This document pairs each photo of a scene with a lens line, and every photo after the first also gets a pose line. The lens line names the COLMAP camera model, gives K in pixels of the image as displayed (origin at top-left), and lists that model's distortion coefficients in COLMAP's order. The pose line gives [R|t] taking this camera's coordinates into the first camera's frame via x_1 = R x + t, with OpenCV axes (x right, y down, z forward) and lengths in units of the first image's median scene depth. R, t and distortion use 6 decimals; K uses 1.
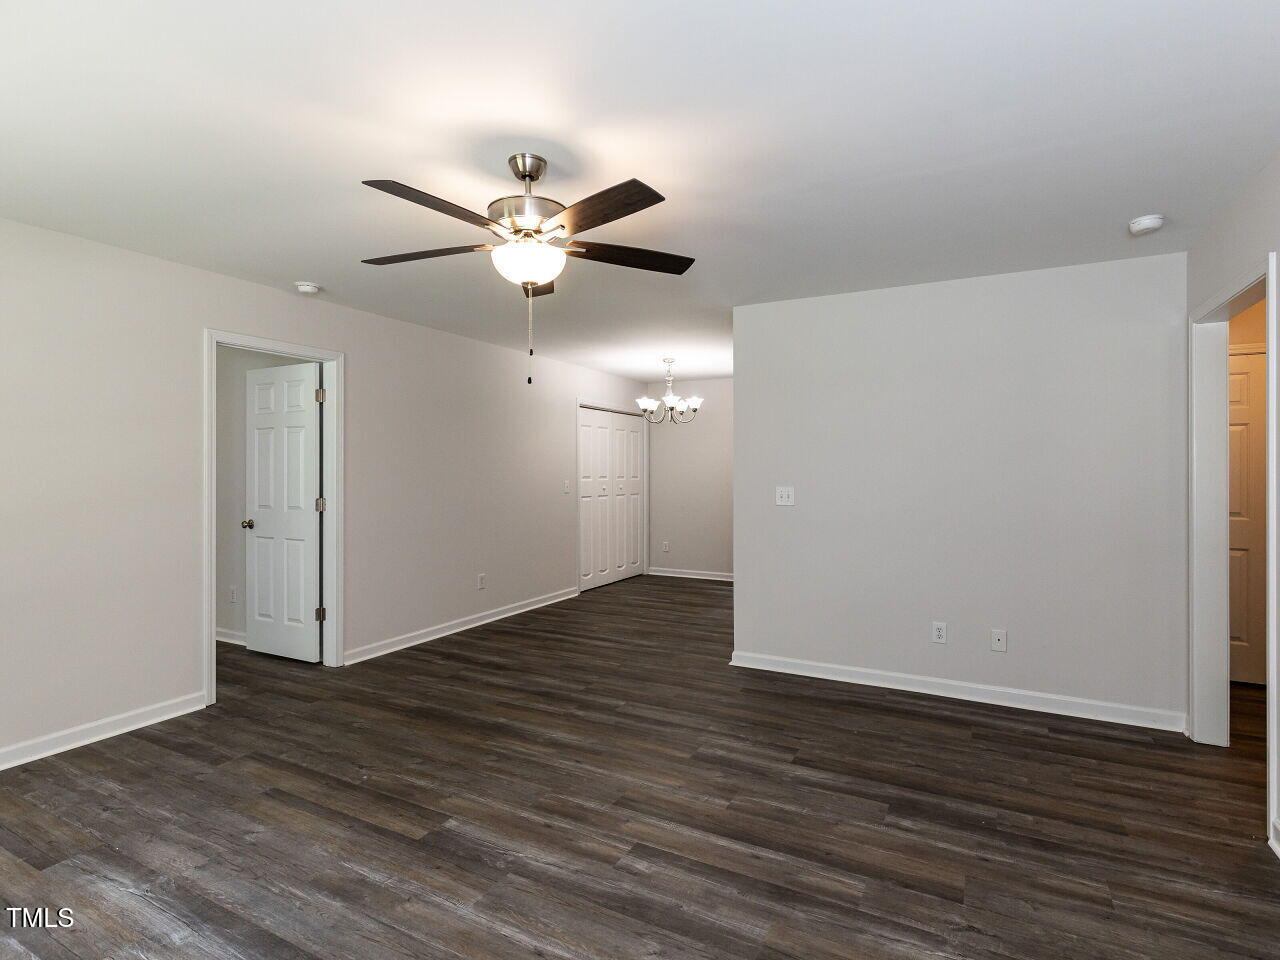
lens RADIAL K [[652.1, 0, 632.8], [0, 652.1, 472.1], [0, 0, 1]] dist [0.008936, -0.003426]
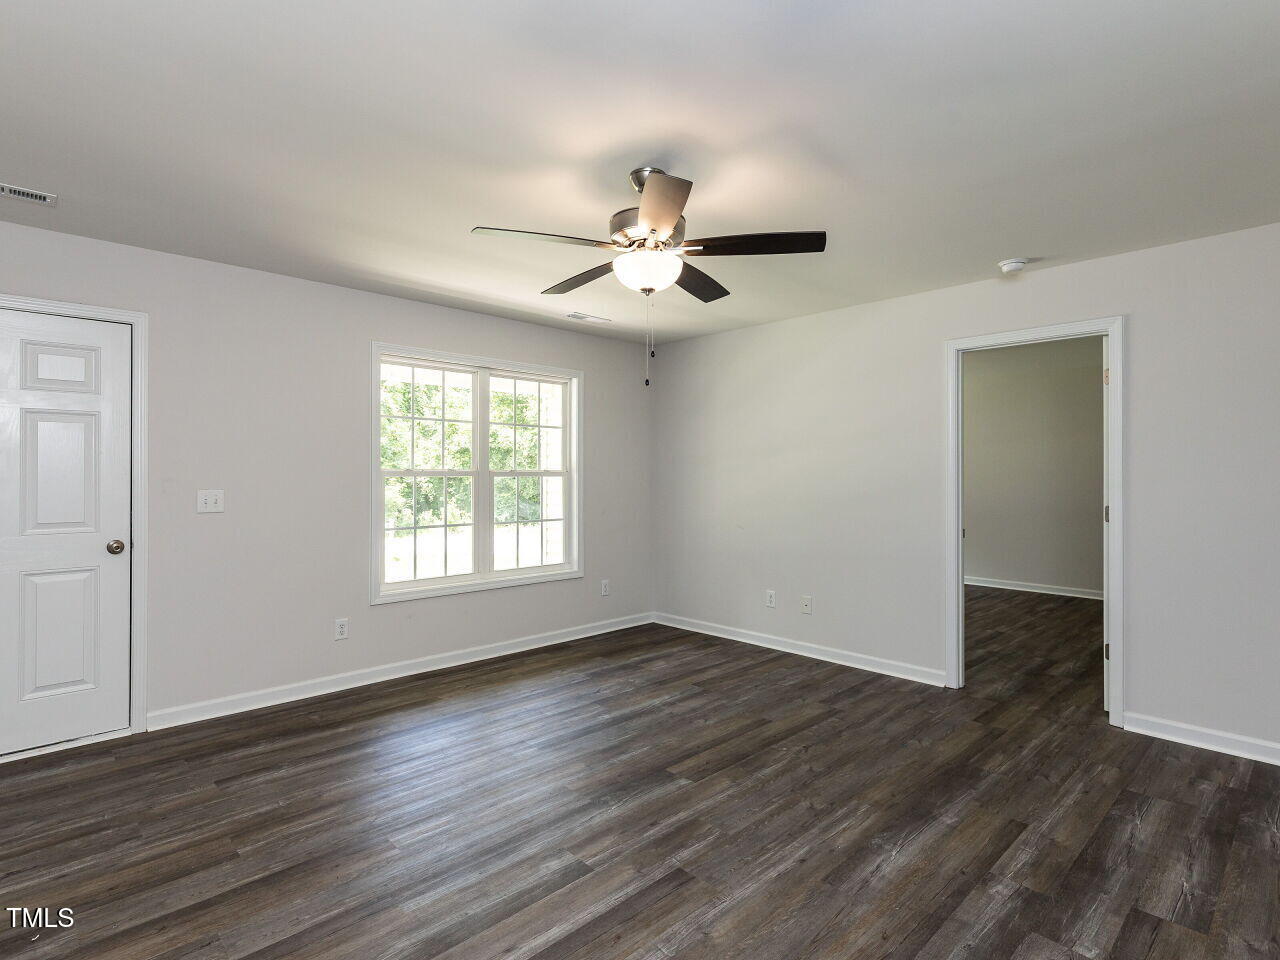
lens RADIAL K [[665.7, 0, 645.7], [0, 665.7, 475.6], [0, 0, 1]] dist [0.004719, -0.001712]
pose [[-0.300245, 0.000554, -0.953862, 0.673433], [-0.005523, 0.999982, 0.002319, 0.007169], [0.953846, 0.005965, -0.300237, 1.032749]]
